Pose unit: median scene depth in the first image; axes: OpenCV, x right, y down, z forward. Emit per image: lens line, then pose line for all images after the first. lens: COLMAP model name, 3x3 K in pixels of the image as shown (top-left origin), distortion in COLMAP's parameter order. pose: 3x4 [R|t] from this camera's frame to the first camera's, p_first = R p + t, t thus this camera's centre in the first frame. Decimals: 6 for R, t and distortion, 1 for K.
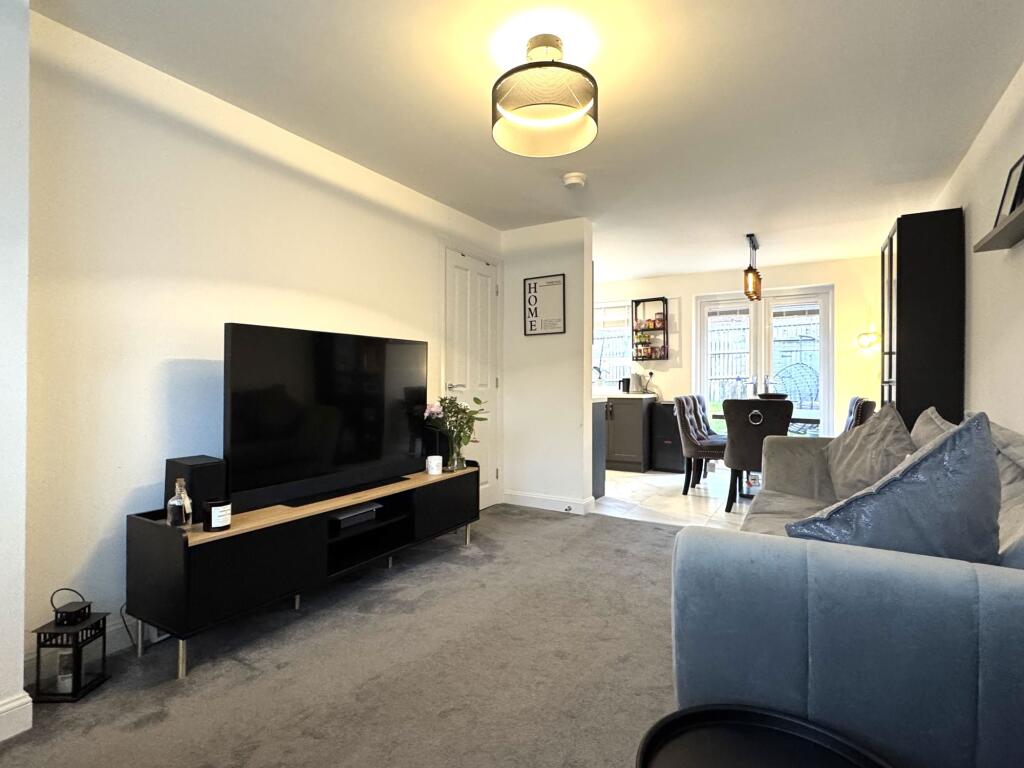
lens RADIAL K [[518.7, 0, 508.0], [0, 518.7, 381.5], [0, 0, 1]] dist [-0.004897, 0.002701]
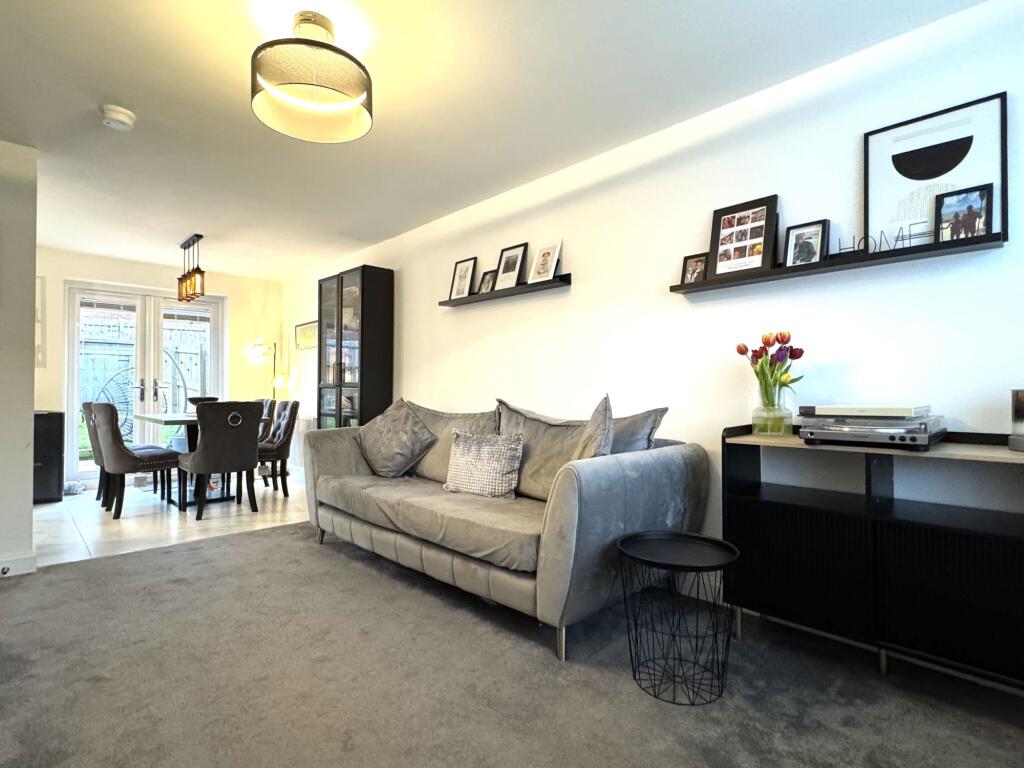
lens RADIAL K [[518.7, 0, 505.4], [0, 518.7, 386.1], [0, 0, 1]] dist [-0.004897, 0.002701]
pose [[0.280424, 0.004304, 0.959867, -0.383446], [0.002044, 0.999985, -0.005081, 0.011670], [-0.959874, 0.003387, 0.280411, 0.209261]]
